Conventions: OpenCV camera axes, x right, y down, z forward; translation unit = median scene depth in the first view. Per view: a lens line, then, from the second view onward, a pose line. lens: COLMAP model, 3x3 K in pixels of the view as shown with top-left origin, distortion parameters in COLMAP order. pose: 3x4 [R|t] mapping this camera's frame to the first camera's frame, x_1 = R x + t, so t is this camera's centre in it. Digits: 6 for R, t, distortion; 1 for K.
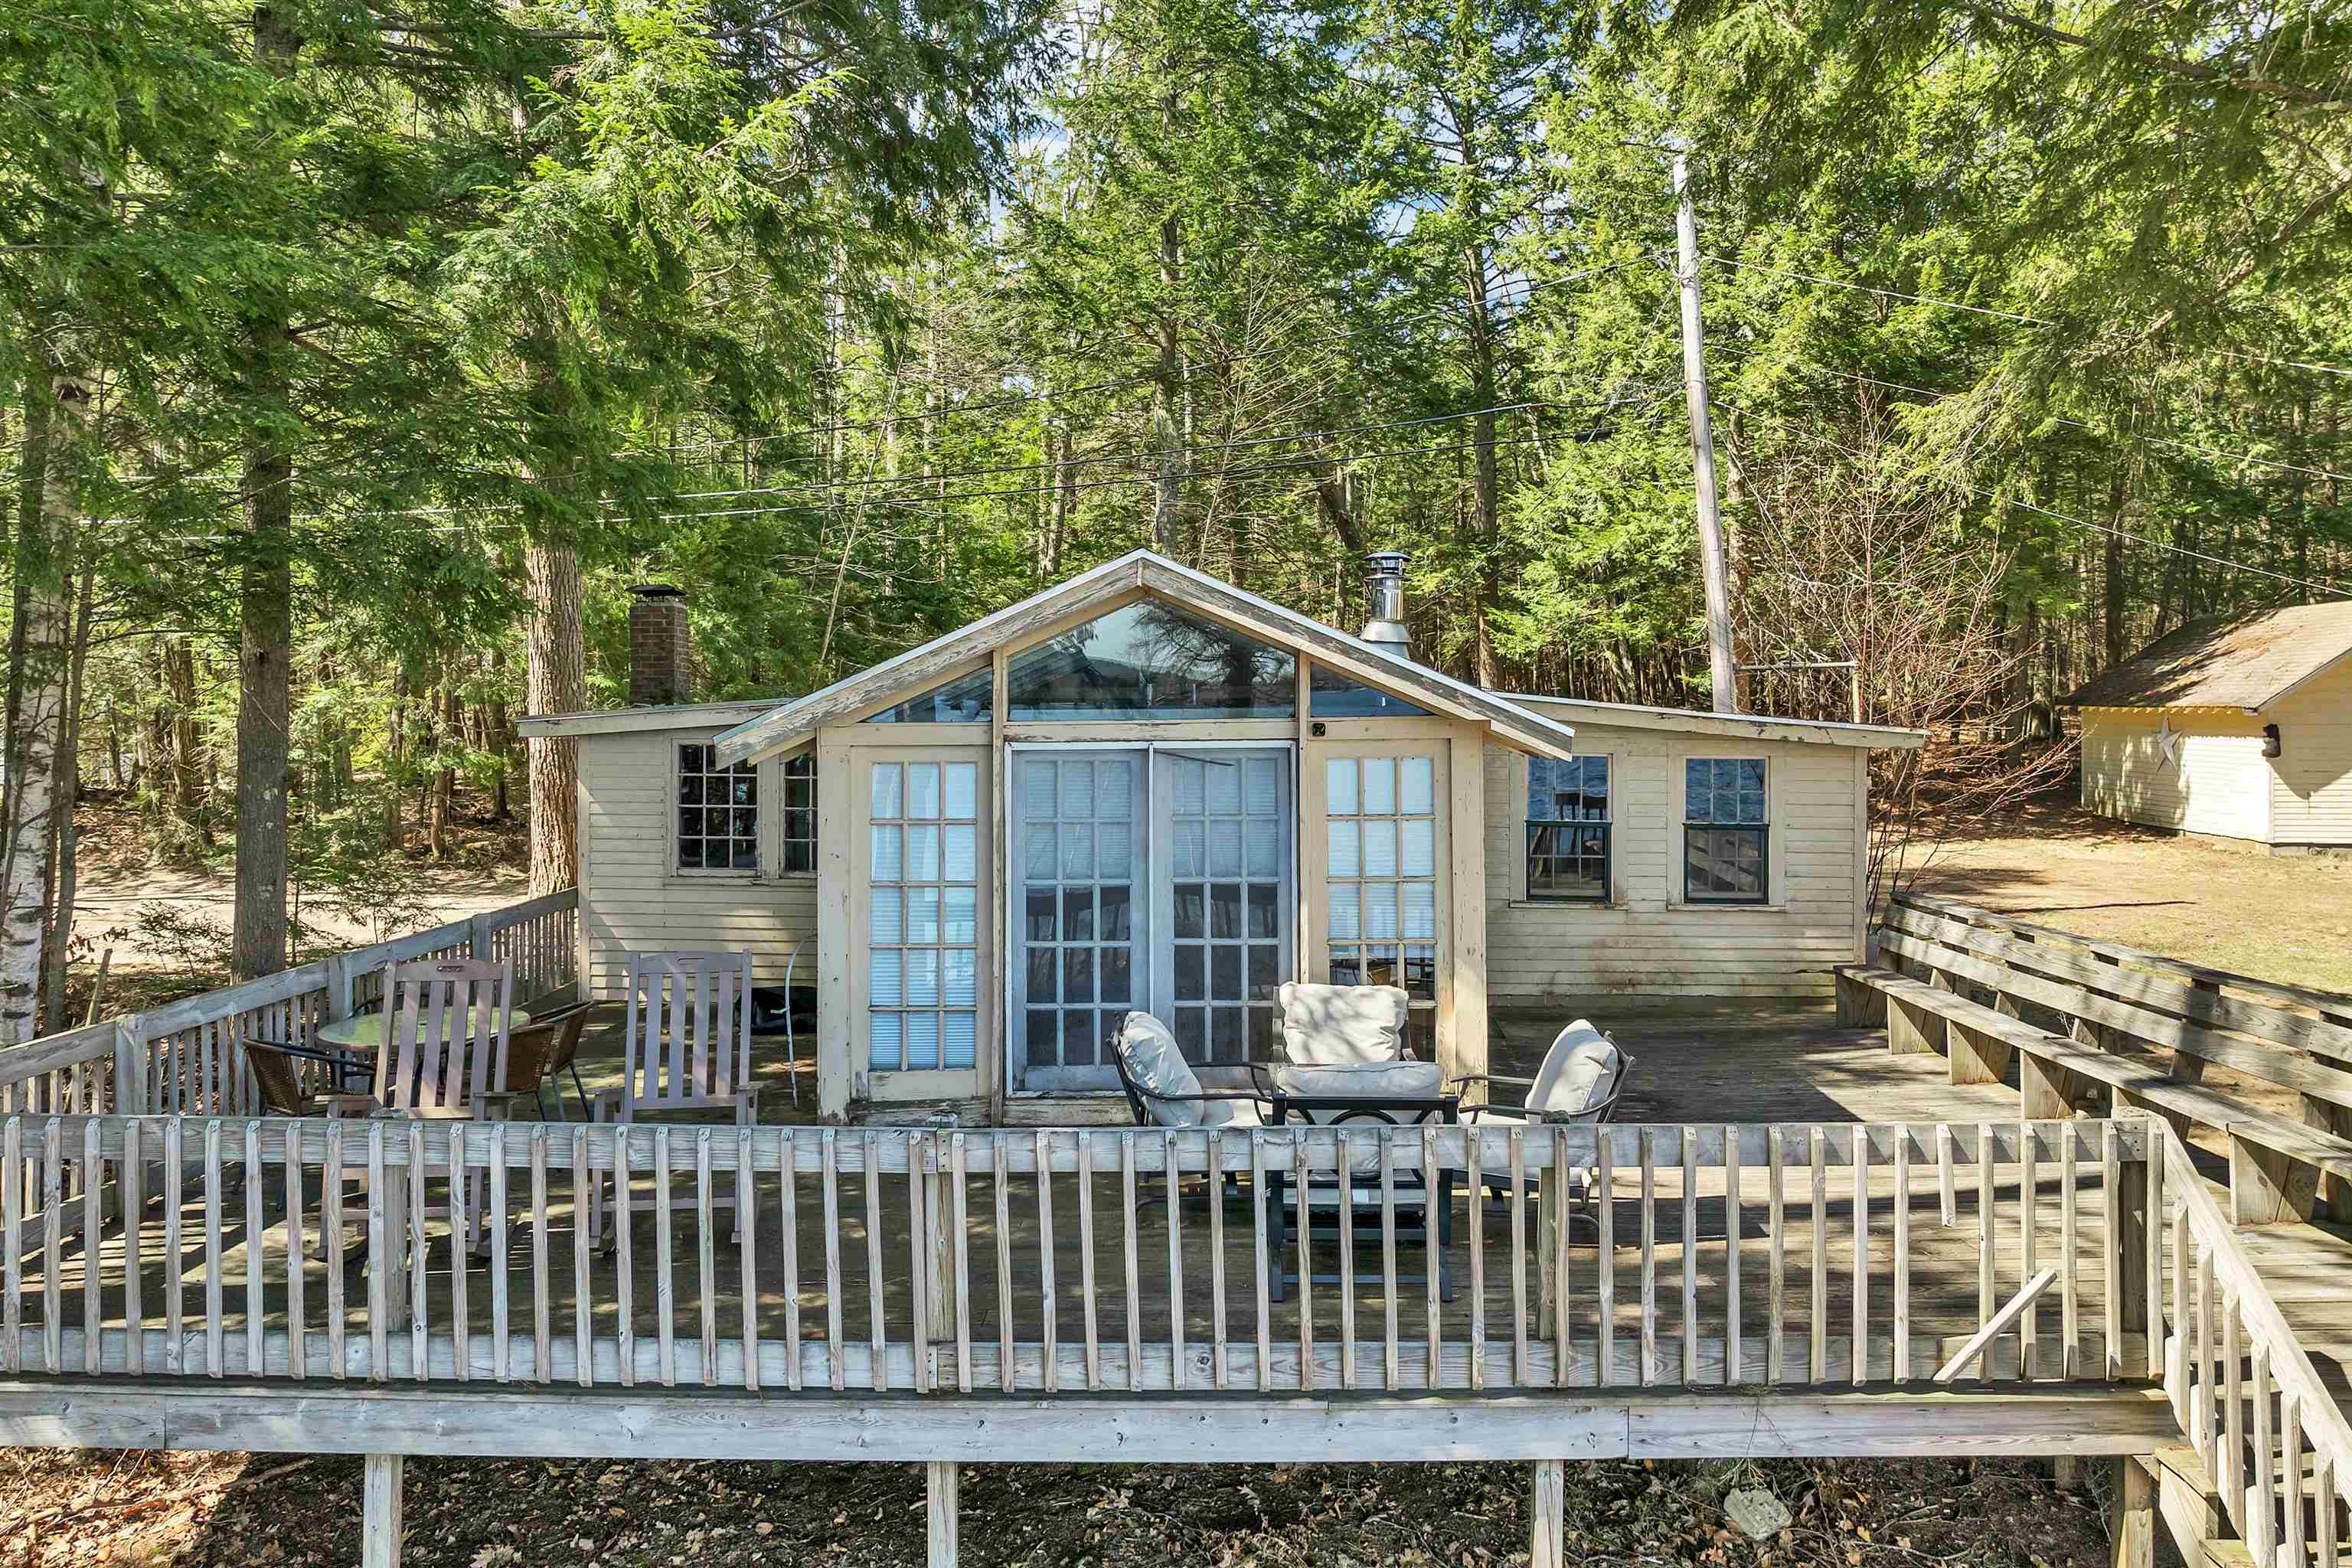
lens RADIAL K [[1684.2, 0, 1236.3], [0, 1684.2, 580.3], [0, 0, 1]] dist [-0.023964, -0.004438]
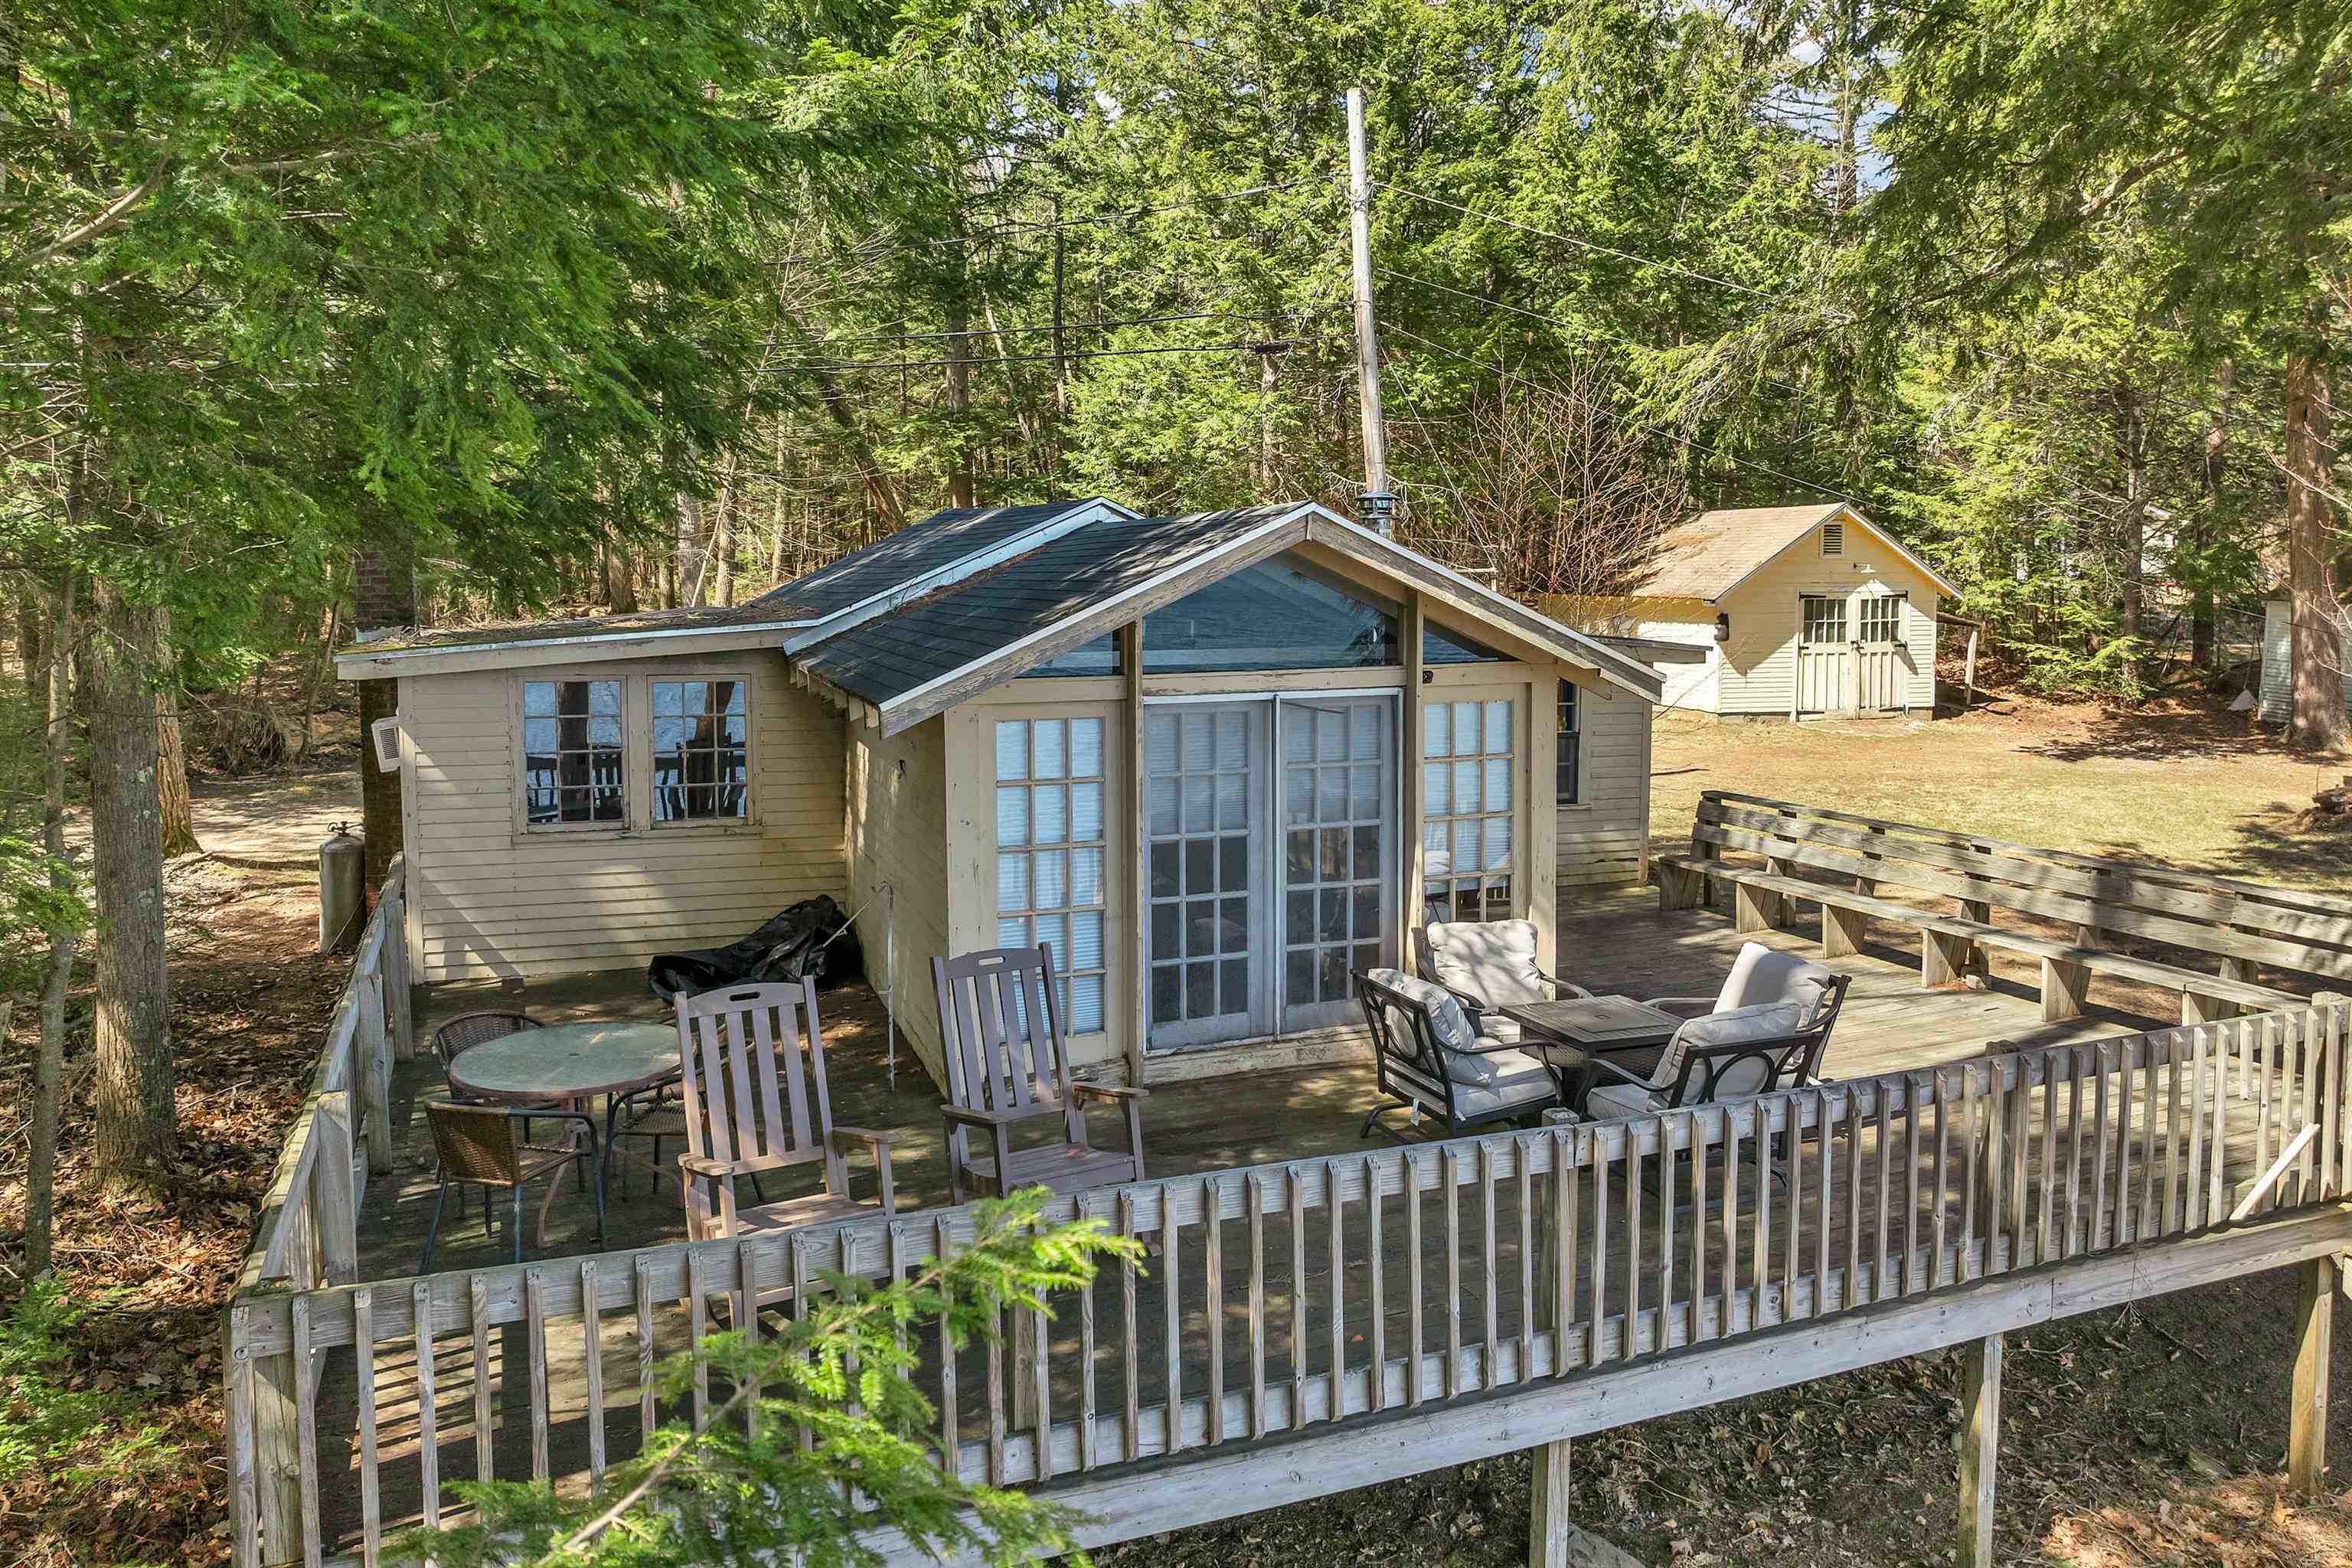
lens RADIAL K [[1684.2, 0, 1236.3], [0, 1684.2, 580.3], [0, 0, 1]] dist [-0.023964, -0.004438]
pose [[0.927451, 0.000612, 0.373945, -0.443631], [-0.030291, 0.996836, 0.073495, -0.042561], [-0.372717, -0.079490, 0.924534, 0.092992]]
